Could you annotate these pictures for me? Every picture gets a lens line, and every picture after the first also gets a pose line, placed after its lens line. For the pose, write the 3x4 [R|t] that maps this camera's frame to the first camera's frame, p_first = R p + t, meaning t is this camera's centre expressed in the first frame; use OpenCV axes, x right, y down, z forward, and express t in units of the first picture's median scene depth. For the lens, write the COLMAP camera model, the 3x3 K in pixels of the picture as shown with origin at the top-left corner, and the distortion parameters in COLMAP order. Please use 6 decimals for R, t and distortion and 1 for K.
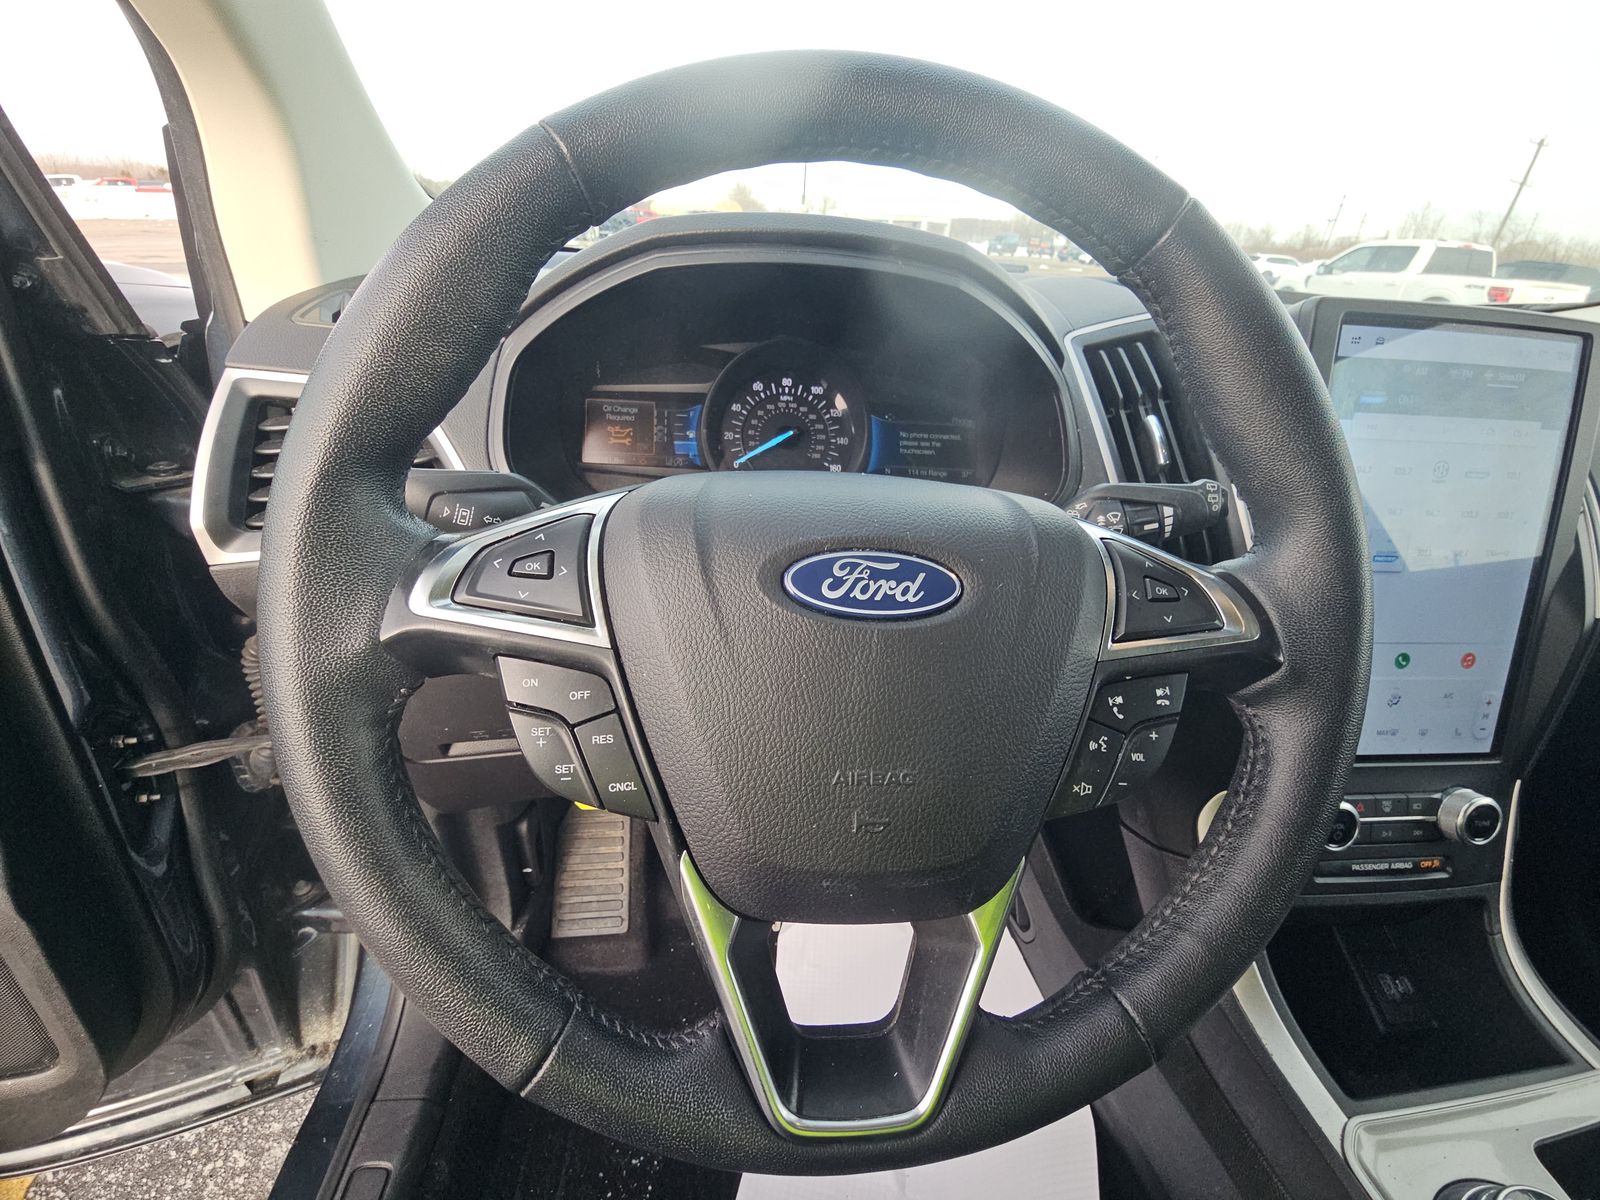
lens RADIAL K [[692.1, 0, 793.0], [0, 692.1, 598.0], [0, 0, 1]] dist [0.004879, -0.007285]
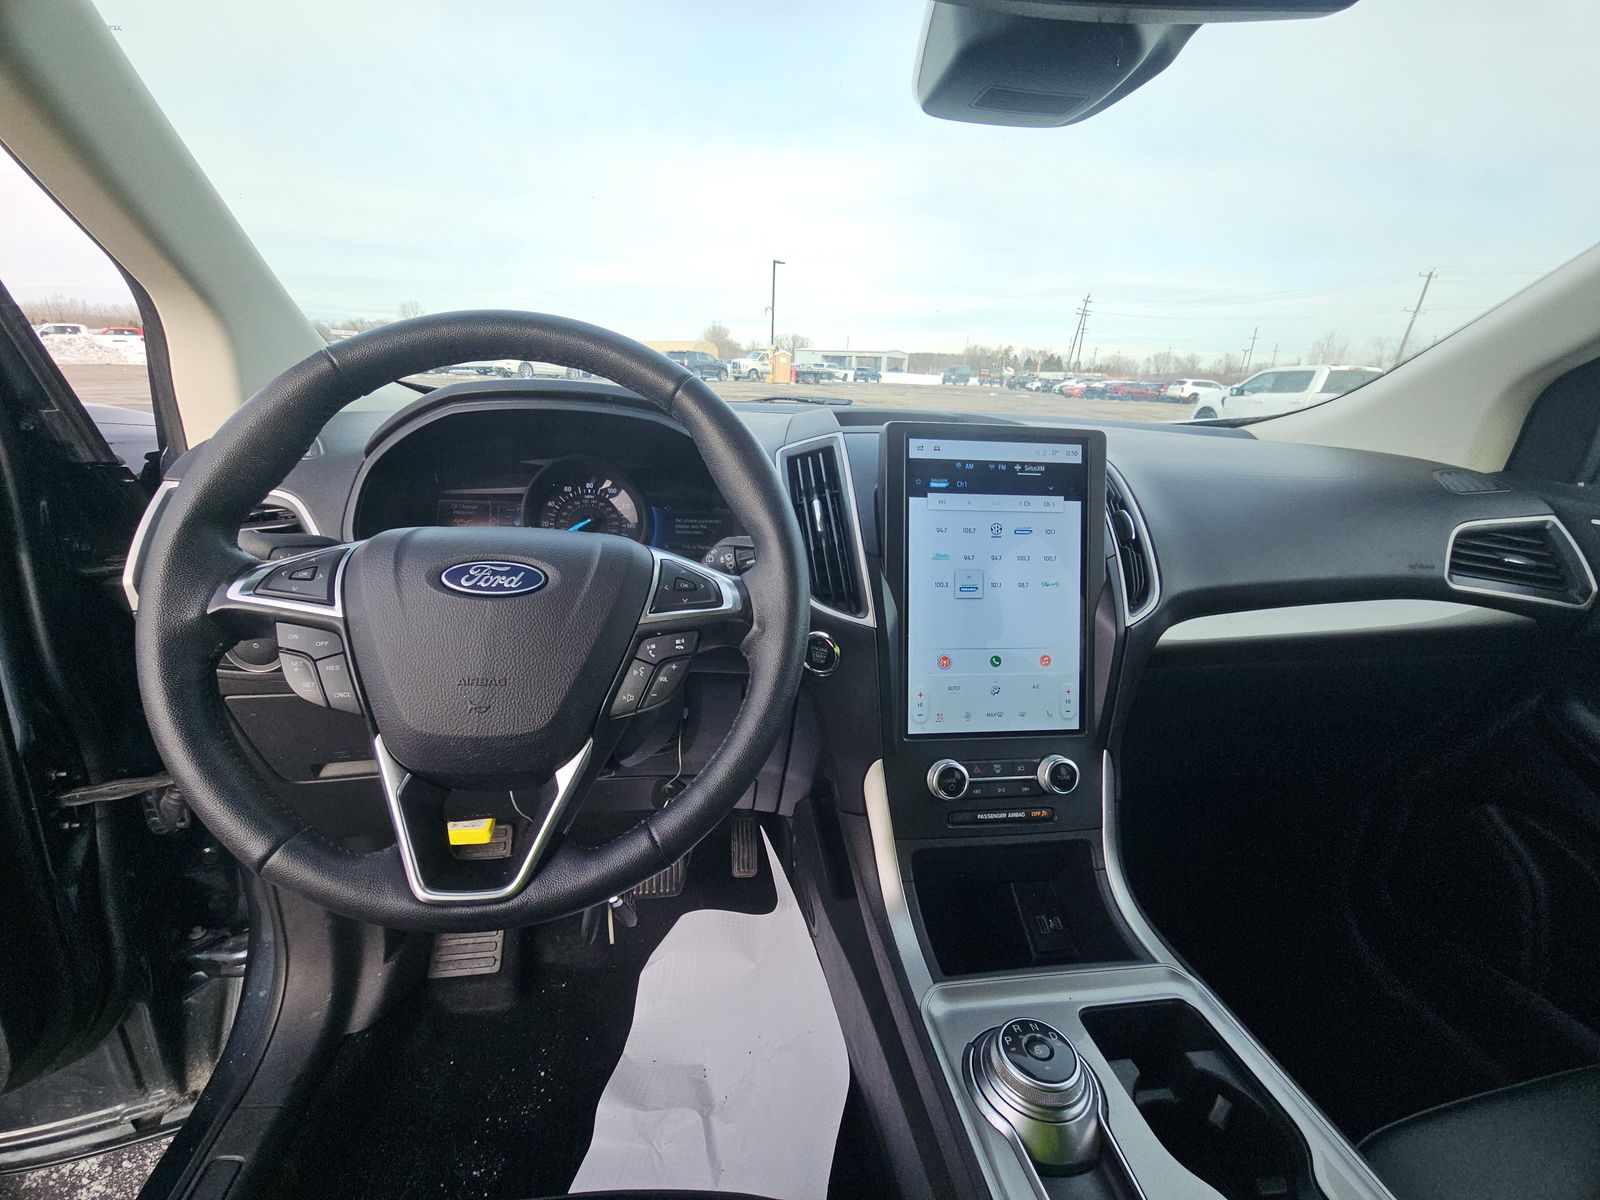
lens RADIAL K [[692.1, 0, 802.9], [0, 692.1, 594.6], [0, 0, 1]] dist [0.004879, -0.007285]
pose [[0.998994, -0.027004, 0.035803, 0.366638], [0.032610, 0.985484, -0.166605, 0.149361], [-0.030785, 0.167605, 0.985373, -0.343598]]
